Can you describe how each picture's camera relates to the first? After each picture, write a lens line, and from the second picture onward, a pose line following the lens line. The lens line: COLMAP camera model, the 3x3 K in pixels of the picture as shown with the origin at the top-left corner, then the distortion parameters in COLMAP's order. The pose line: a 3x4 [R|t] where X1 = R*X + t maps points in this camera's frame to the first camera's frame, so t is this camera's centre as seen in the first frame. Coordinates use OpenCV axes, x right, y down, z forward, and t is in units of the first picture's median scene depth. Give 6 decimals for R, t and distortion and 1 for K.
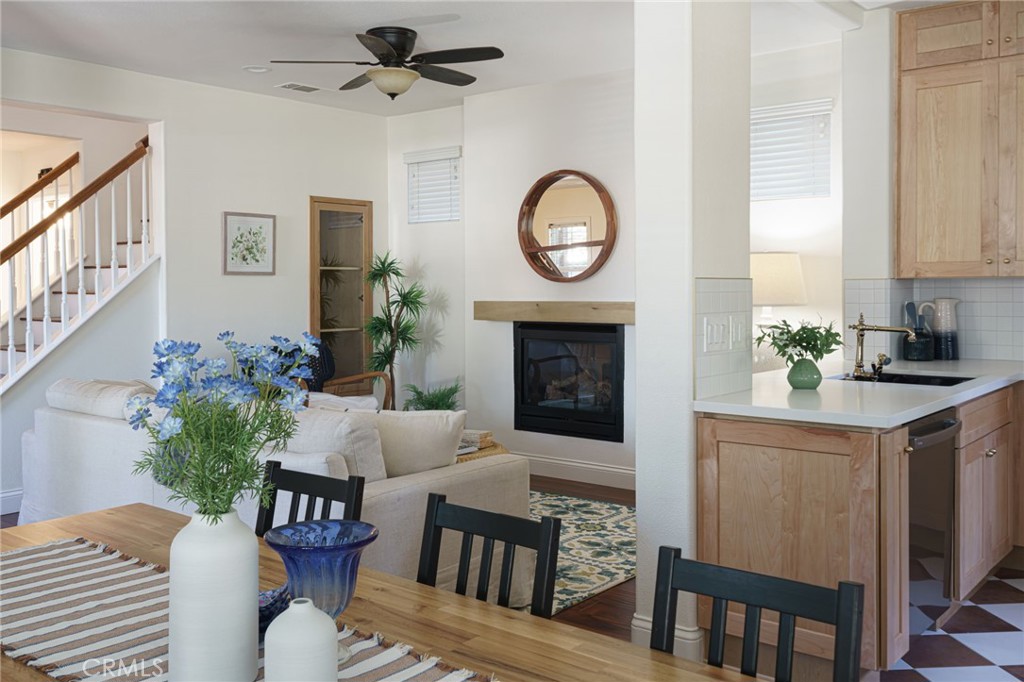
lens RADIAL K [[955.5, 0, 511.6], [0, 955.5, 291.2], [0, 0, 1]] dist [0.014217, 0.001701]
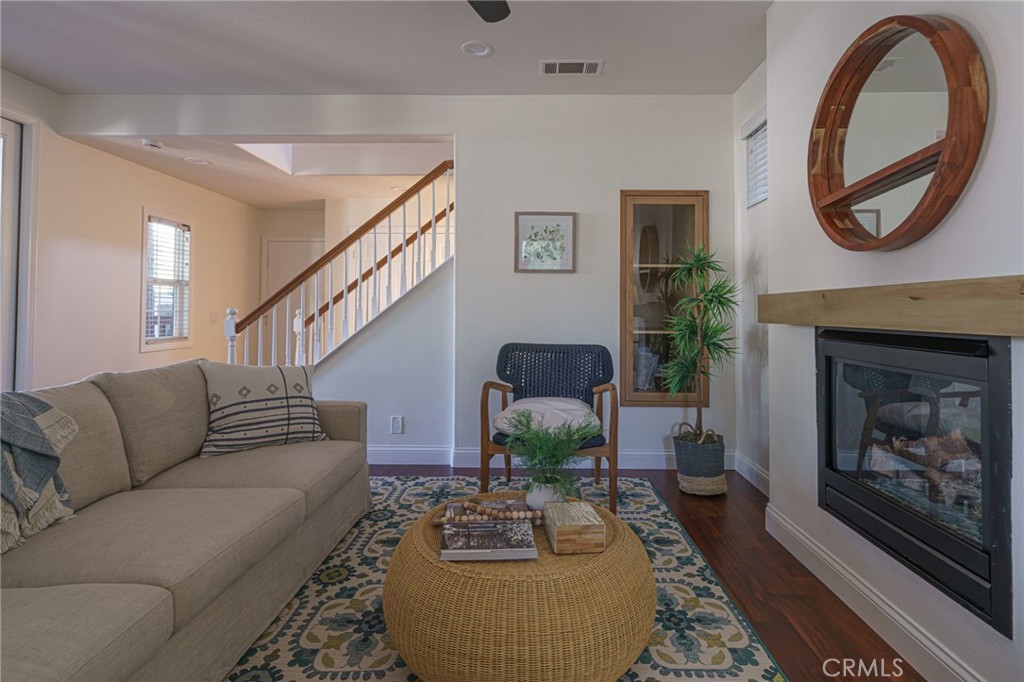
lens RADIAL K [[524.5, 0, 513.5], [0, 524.5, 299.1], [0, 0, 1]] dist [0.001245, 0.000146]
pose [[0.609977, -0.007004, -0.792388, 0.157742], [-0.016039, 0.999647, -0.021183, 0.025229], [0.792257, 0.025630, 0.609650, 0.670598]]
